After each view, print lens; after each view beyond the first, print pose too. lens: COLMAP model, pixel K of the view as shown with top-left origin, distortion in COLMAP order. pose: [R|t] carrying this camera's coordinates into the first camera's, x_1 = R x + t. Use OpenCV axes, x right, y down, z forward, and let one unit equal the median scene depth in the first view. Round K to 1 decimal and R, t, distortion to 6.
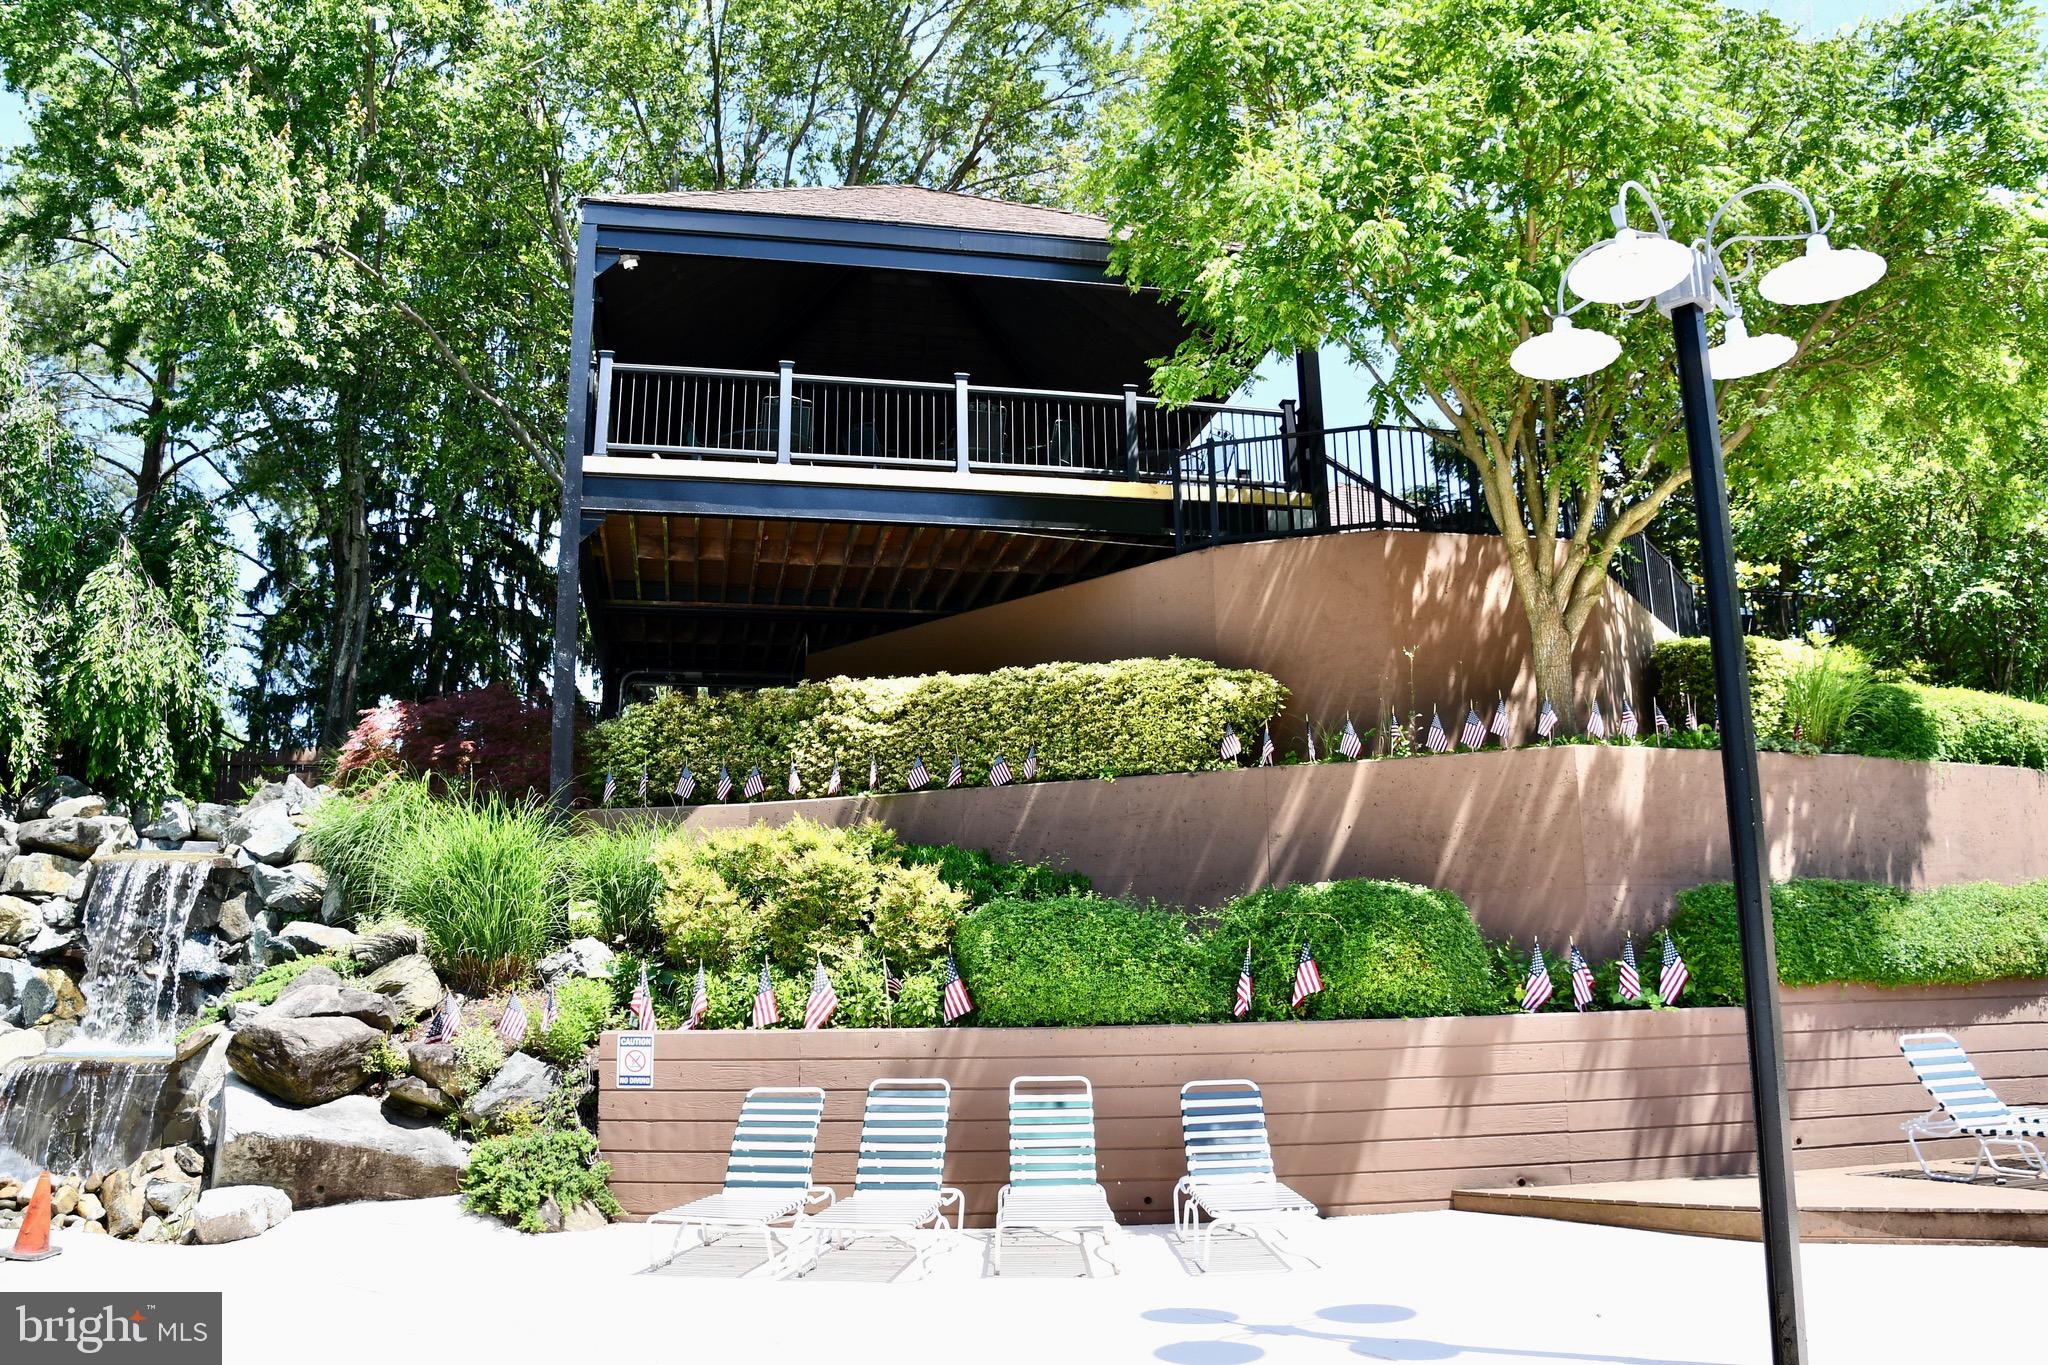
lens RADIAL K [[1605.9, 0, 1006.0], [0, 1605.9, 678.1], [0, 0, 1]] dist [-0.128426, 0.061799]
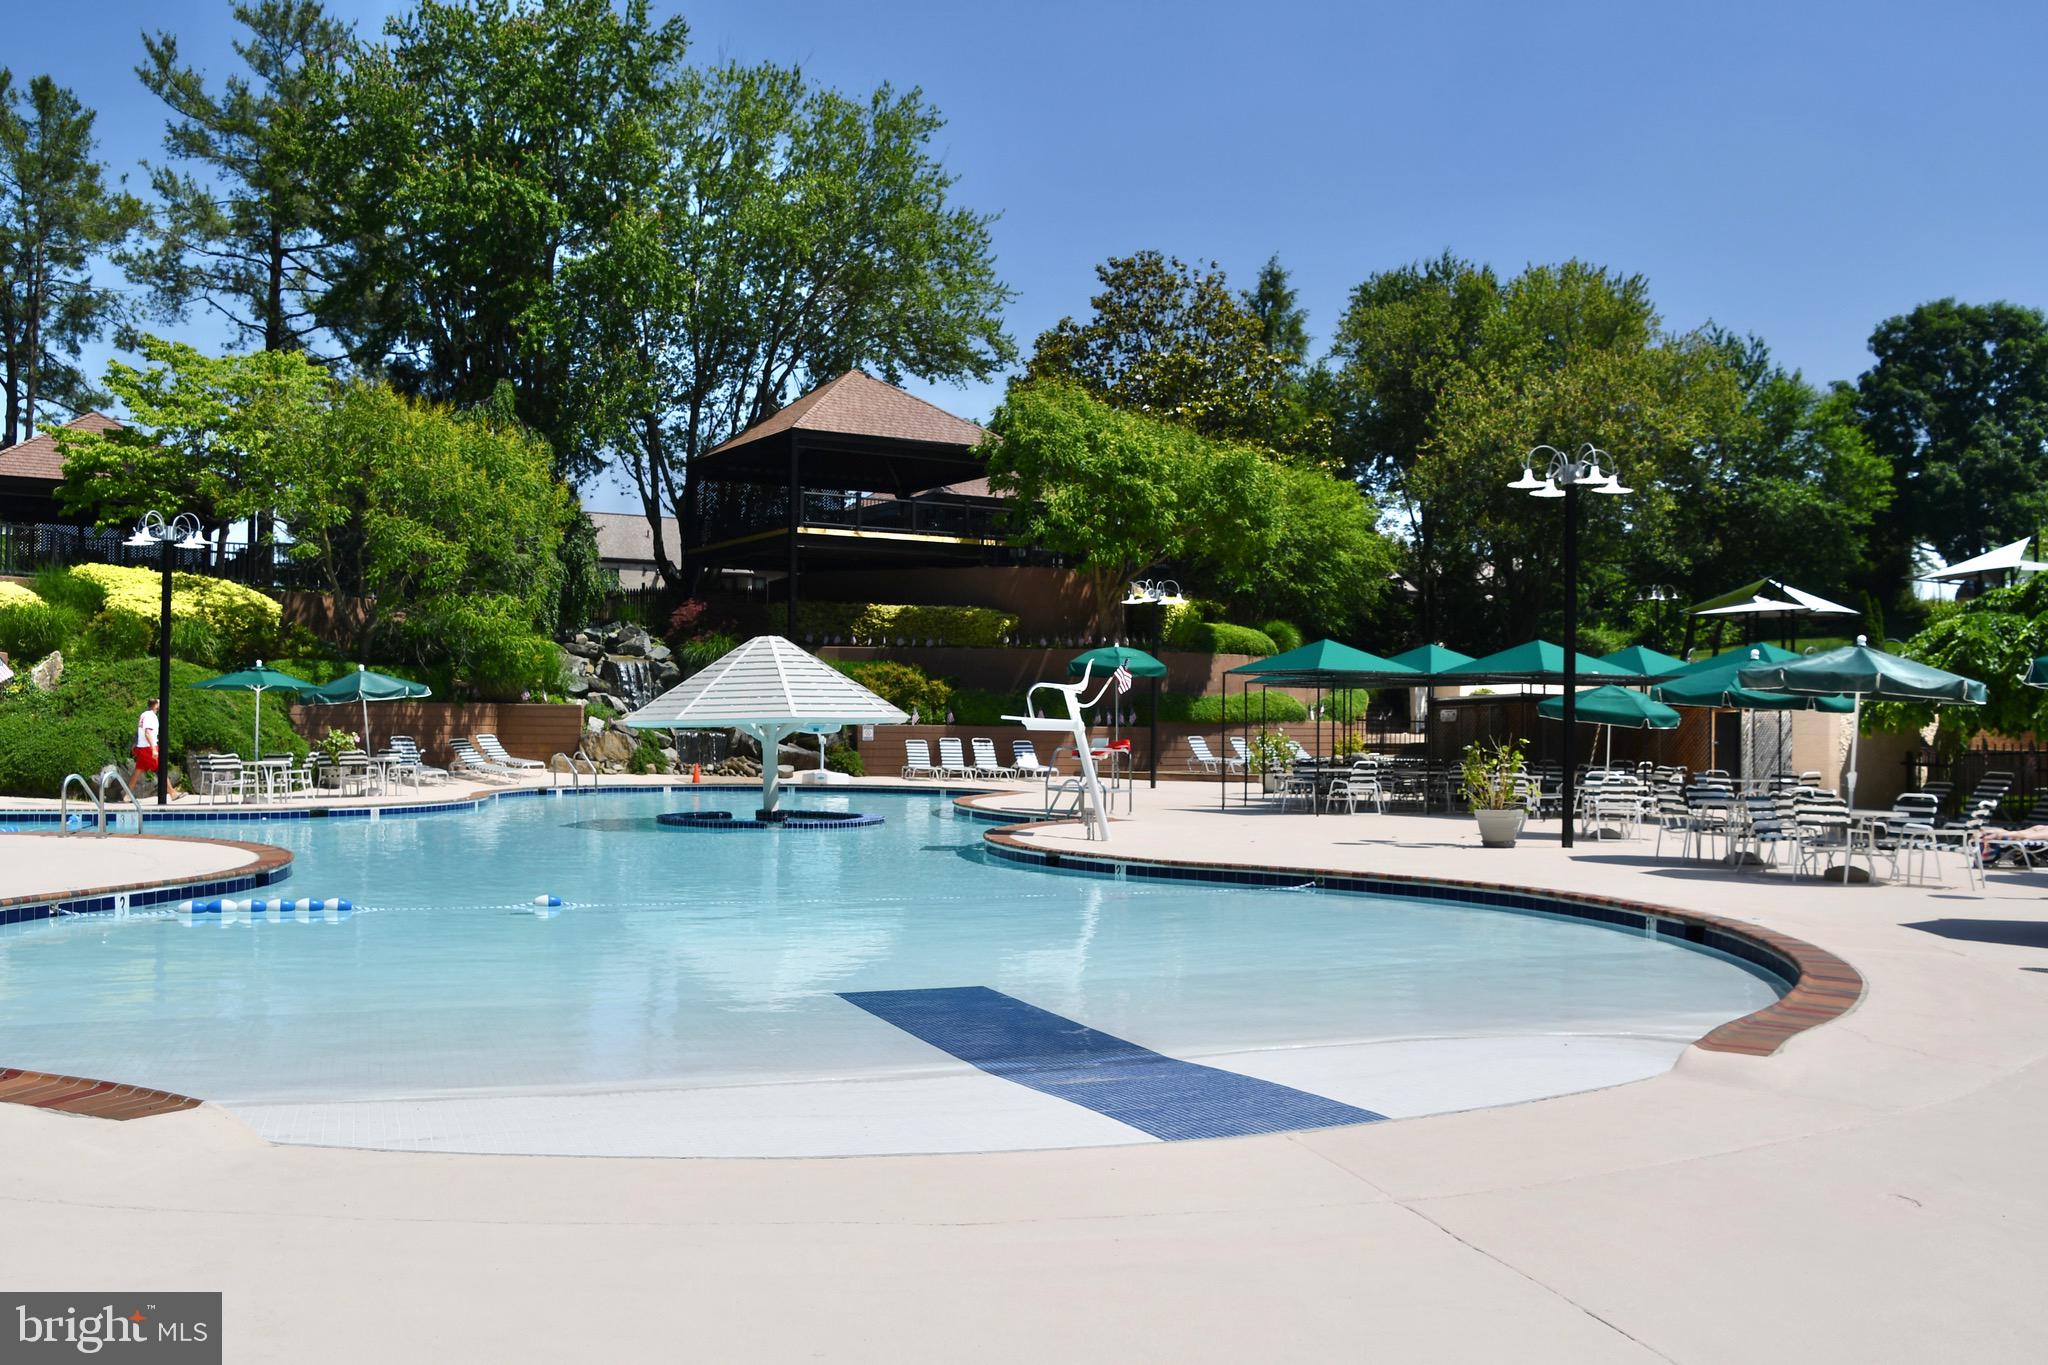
lens RADIAL K [[1827.5, 0, 1035.8], [0, 1827.5, 684.2], [0, 0, 1]] dist [0.004172, -0.000165]
pose [[0.929062, 0.030858, 0.368635, -1.117775], [-0.101757, 0.979390, 0.174471, -0.500630], [-0.355654, -0.199605, 0.913054, -2.309515]]
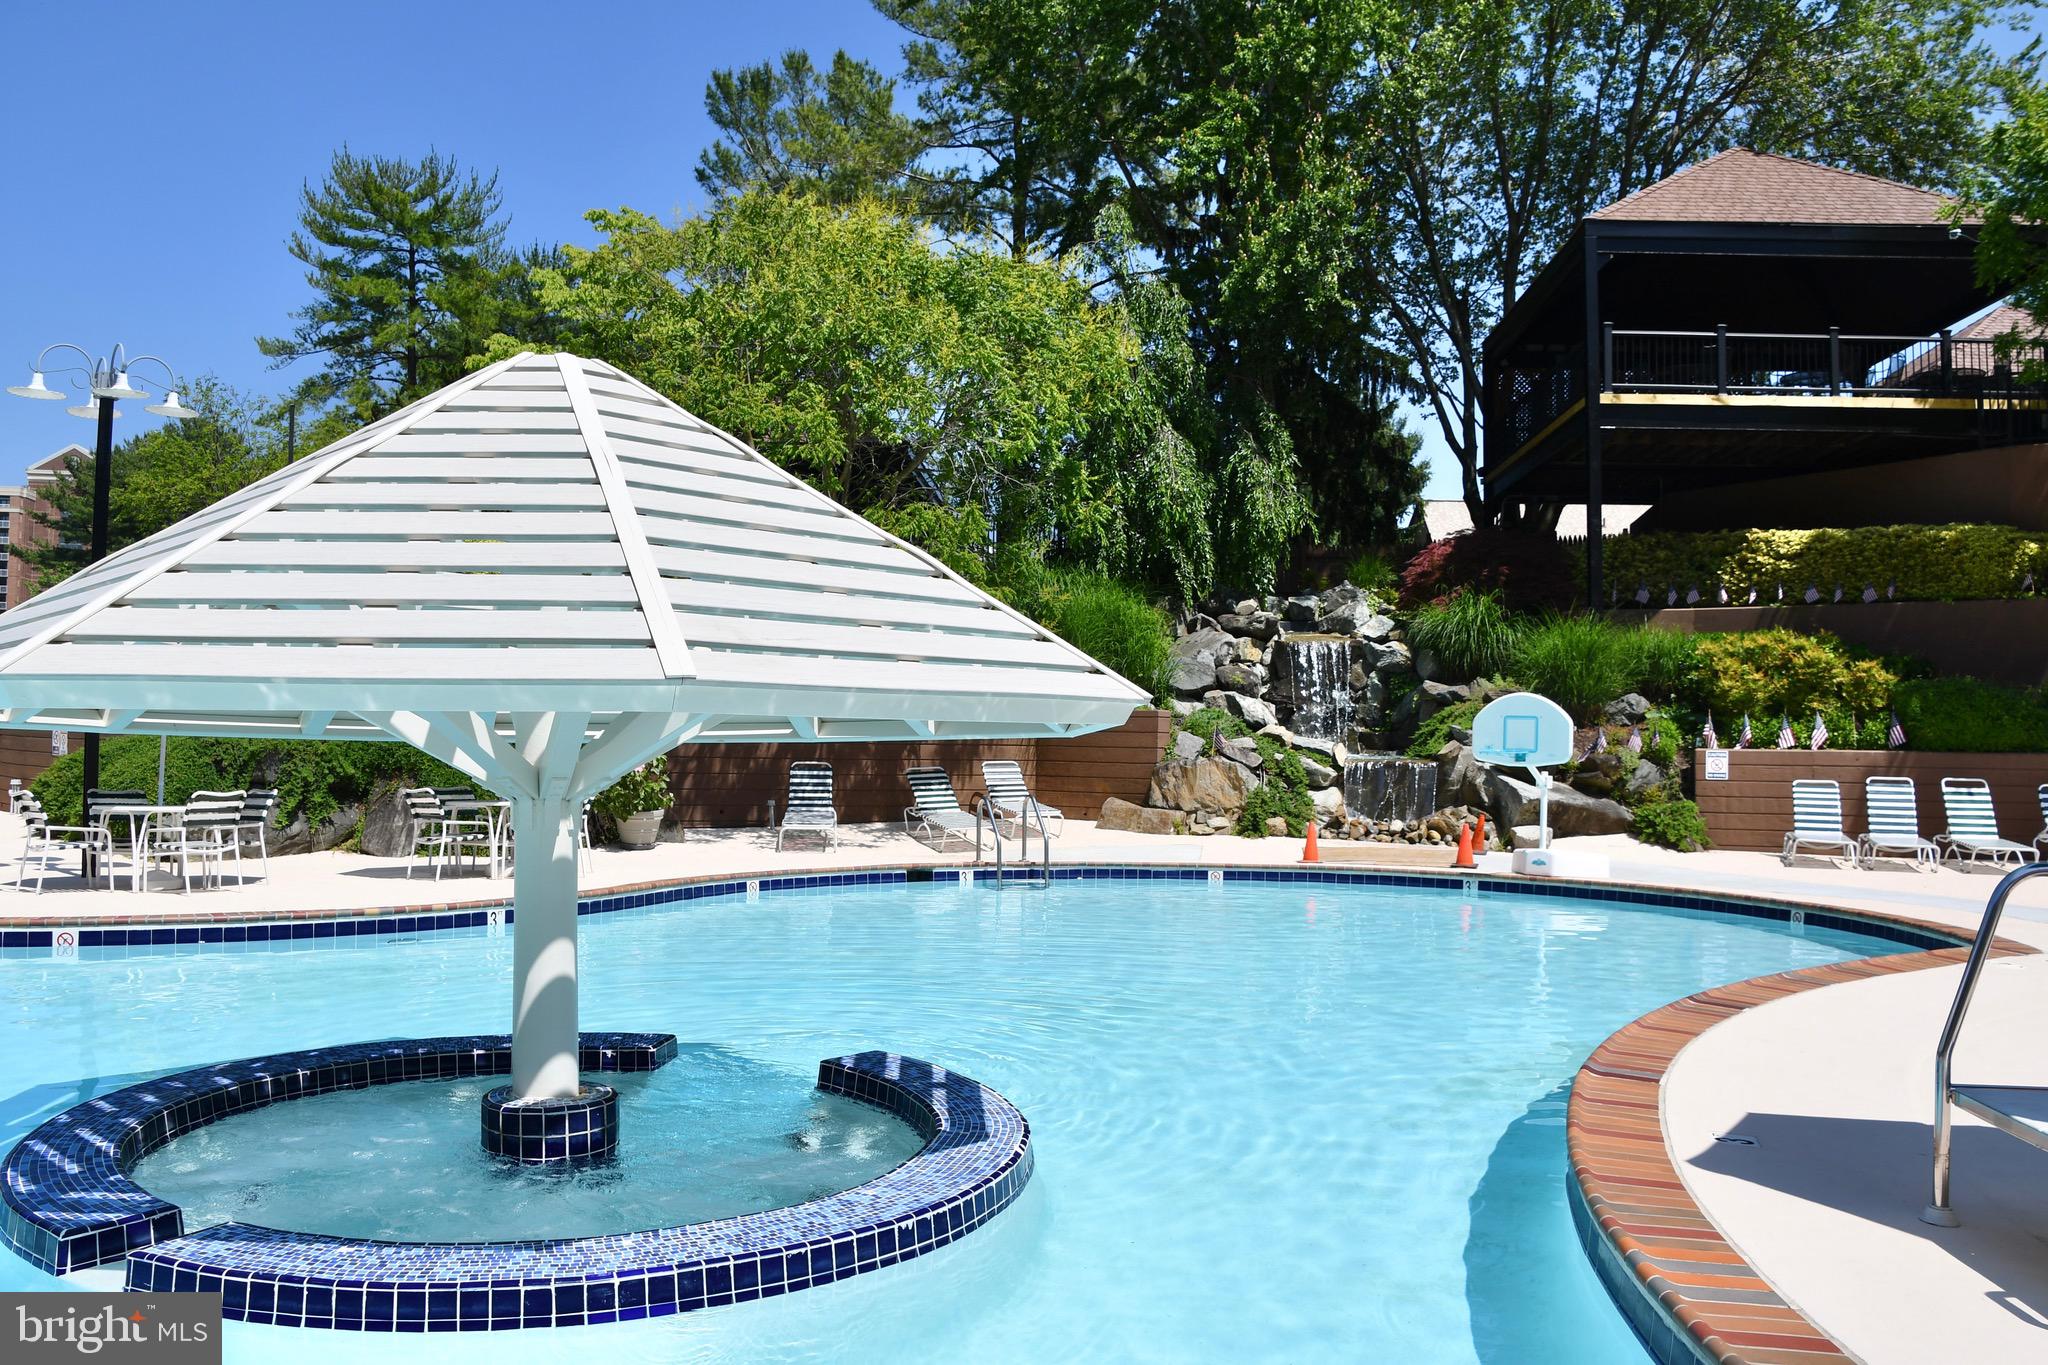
lens RADIAL K [[1605.9, 0, 1029.2], [0, 1605.9, 691.3], [0, 0, 1]] dist [-0.128426, 0.061799]
pose [[0.965576, 0.022941, -0.259108, -0.419972], [0.026029, 0.982582, 0.183996, -0.157233], [0.258816, -0.184406, 0.948161, -0.728153]]
